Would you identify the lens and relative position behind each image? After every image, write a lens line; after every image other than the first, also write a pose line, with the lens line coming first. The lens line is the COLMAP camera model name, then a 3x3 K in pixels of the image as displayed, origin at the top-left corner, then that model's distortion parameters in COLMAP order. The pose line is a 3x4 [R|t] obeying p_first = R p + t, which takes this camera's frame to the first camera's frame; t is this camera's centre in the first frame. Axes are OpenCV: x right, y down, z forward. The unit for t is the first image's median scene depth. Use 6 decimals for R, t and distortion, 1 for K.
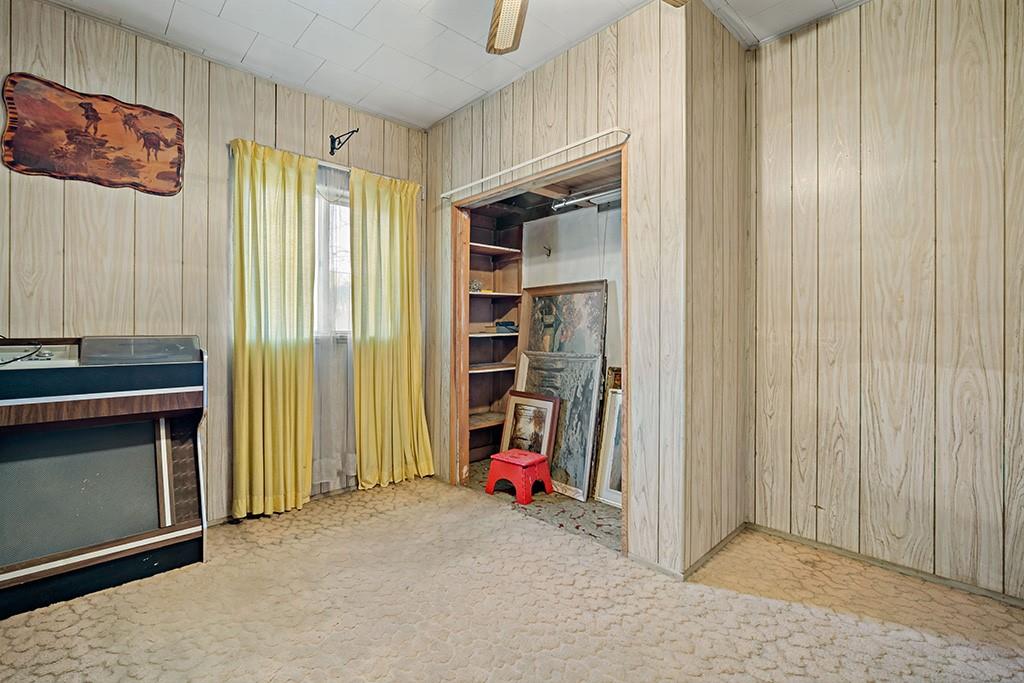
lens RADIAL K [[427.0, 0, 511.4], [0, 427.0, 333.9], [0, 0, 1]] dist [-0.003357, 0.000010]
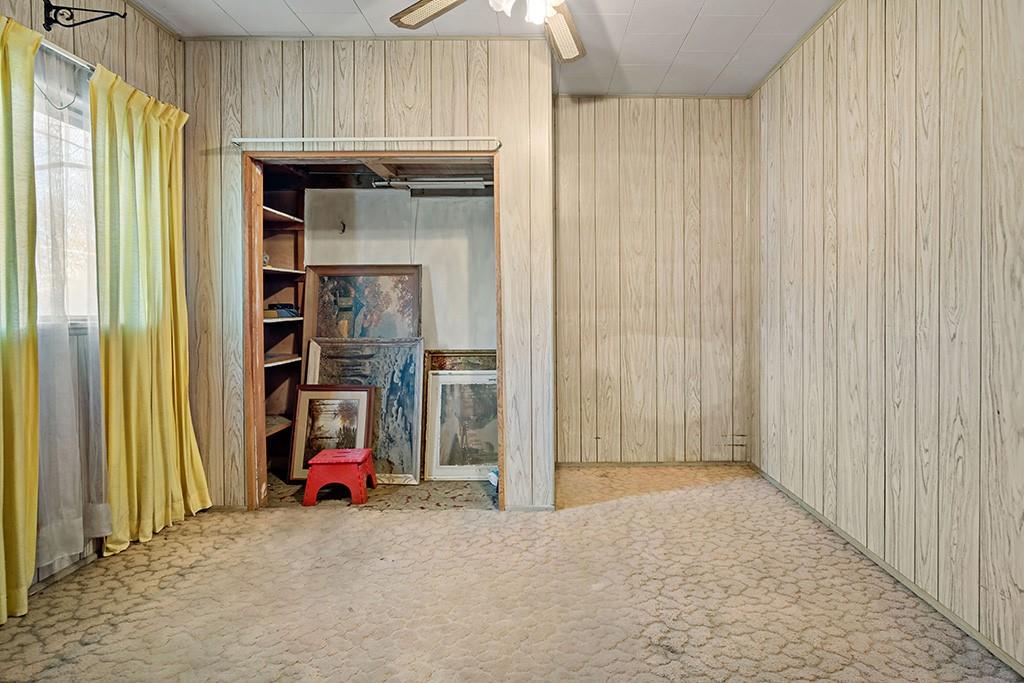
lens RADIAL K [[464.3, 0, 511.5], [0, 464.3, 318.8], [0, 0, 1]] dist [0.001534, 0.000977]
pose [[0.724497, -0.007701, 0.689235, -0.384813], [0.004877, 0.999970, 0.006047, -0.003327], [-0.689260, -0.001020, 0.724513, 0.047119]]
